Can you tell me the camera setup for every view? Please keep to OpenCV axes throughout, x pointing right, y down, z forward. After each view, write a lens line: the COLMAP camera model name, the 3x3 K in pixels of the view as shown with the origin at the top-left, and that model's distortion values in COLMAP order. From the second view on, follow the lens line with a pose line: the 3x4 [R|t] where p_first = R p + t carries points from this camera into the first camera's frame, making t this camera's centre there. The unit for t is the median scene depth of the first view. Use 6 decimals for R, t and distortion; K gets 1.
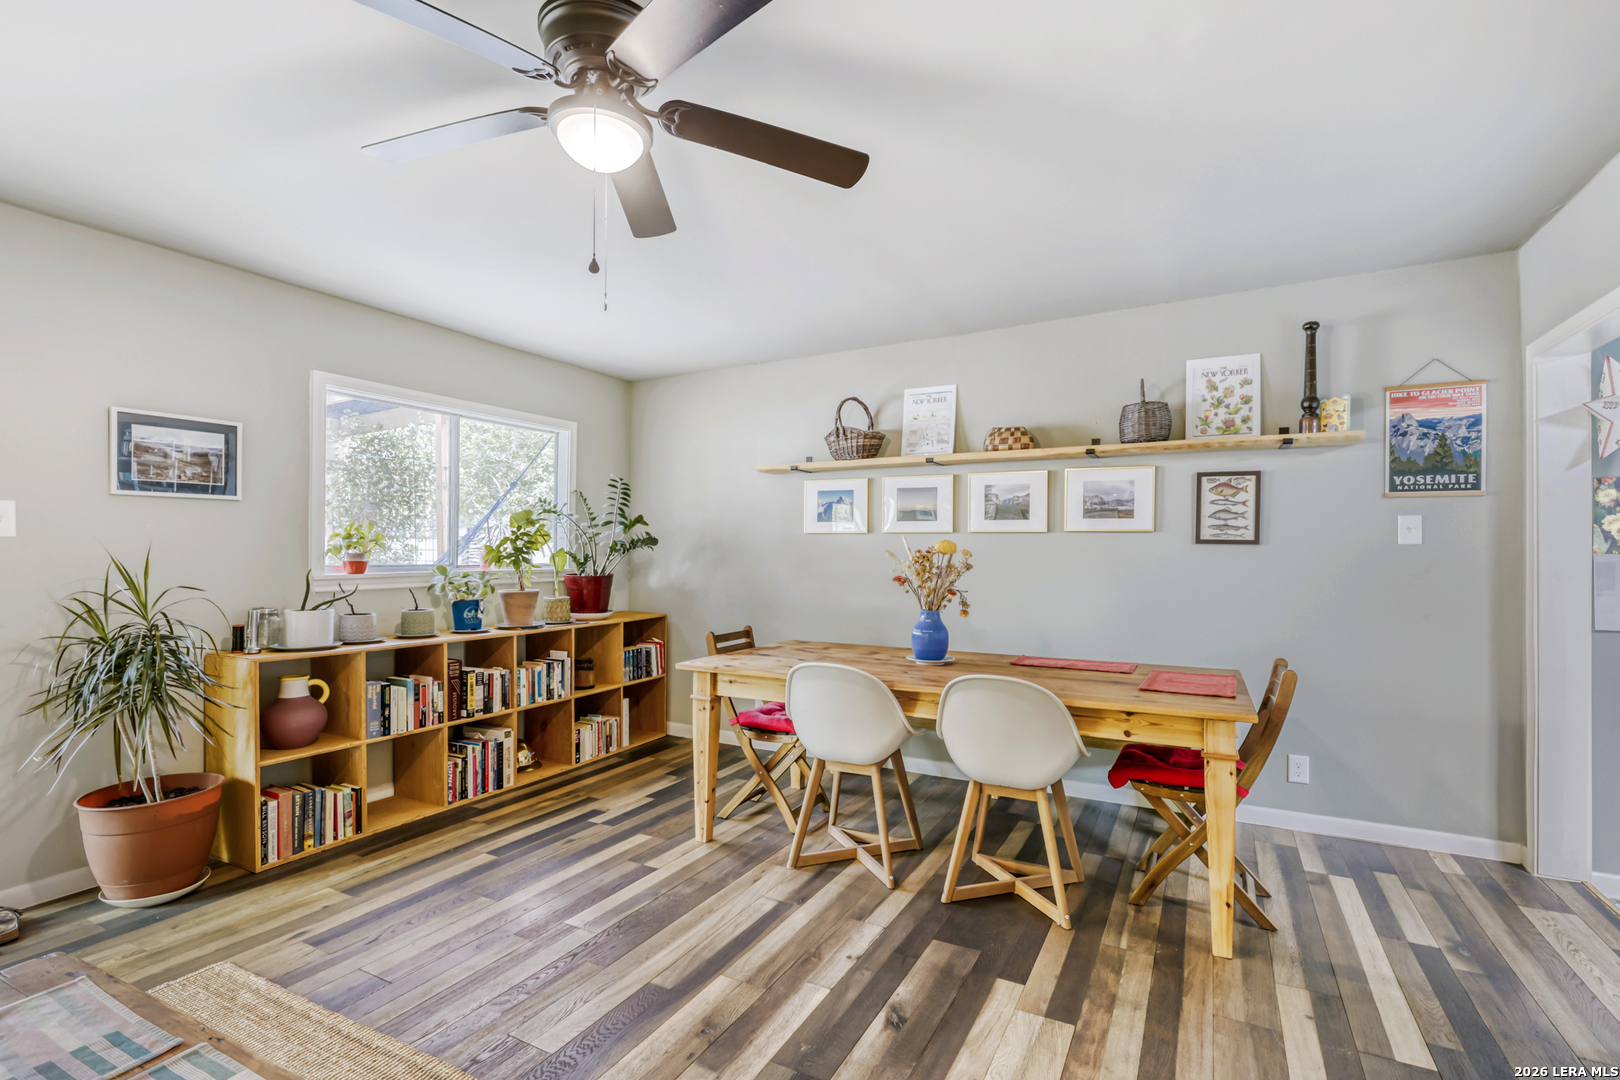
lens RADIAL K [[745.8, 0, 817.7], [0, 745.8, 556.6], [0, 0, 1]] dist [-0.001789, 0.000019]
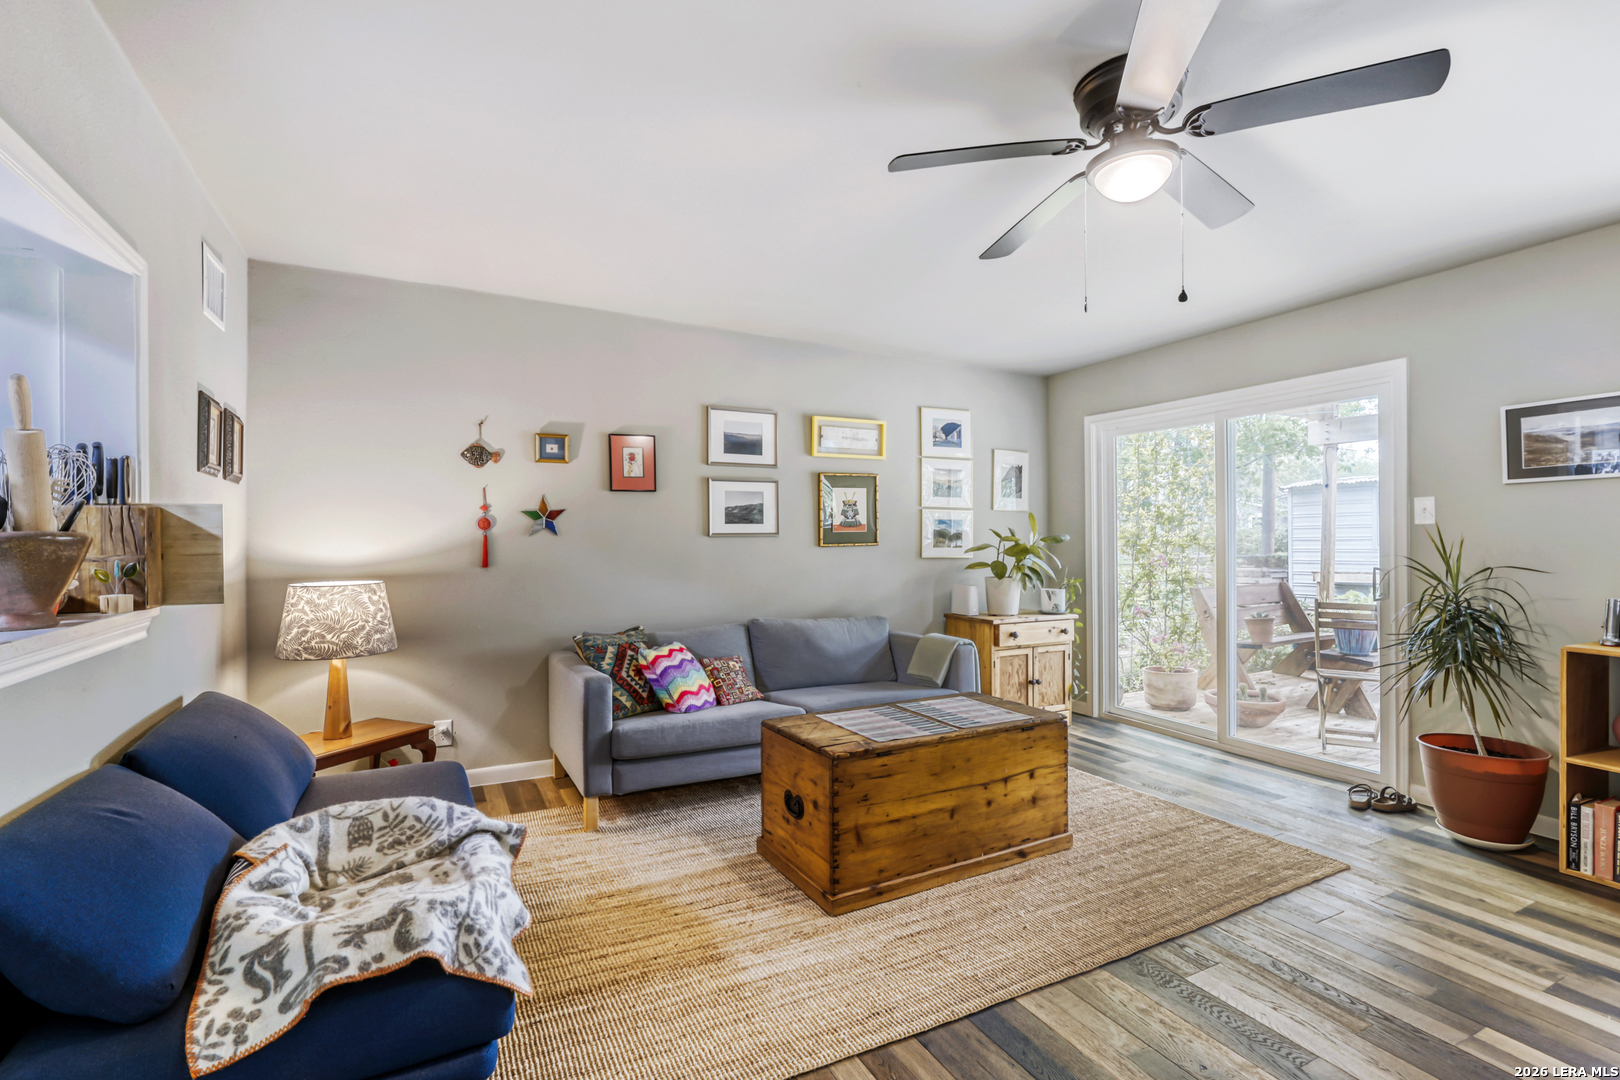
lens RADIAL K [[752.1, 0, 810.0], [0, 752.1, 540.0], [0, 0, 1]] dist [-0.000787, -0.000117]
pose [[-0.575114, -0.001054, -0.818073, 0.477880], [-0.002889, 0.999996, 0.000743, 0.003213], [0.818069, 0.002790, -0.575114, 0.633163]]
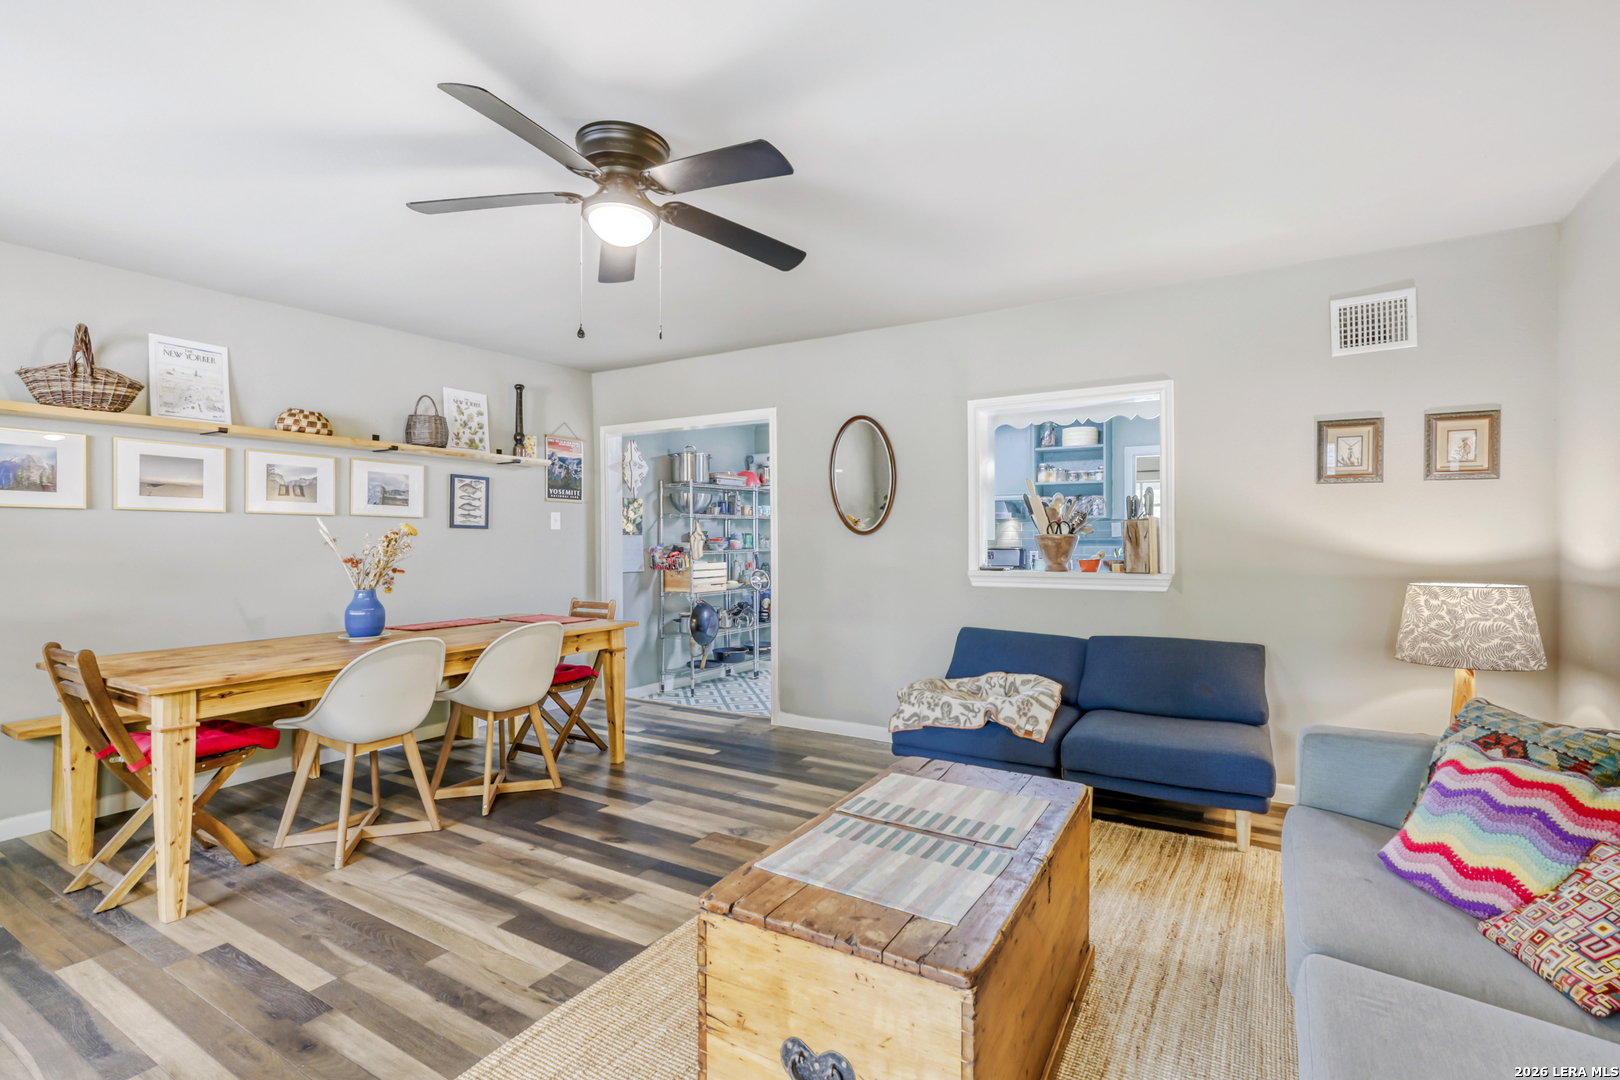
lens RADIAL K [[752.1, 0, 810.0], [0, 752.1, 540.0], [0, 0, 1]] dist [-0.000787, -0.000117]
pose [[0.060657, -0.007936, 0.998127, -0.808605], [0.006704, 0.999949, 0.007543, -0.001446], [-0.998136, 0.006234, 0.060707, 0.293298]]
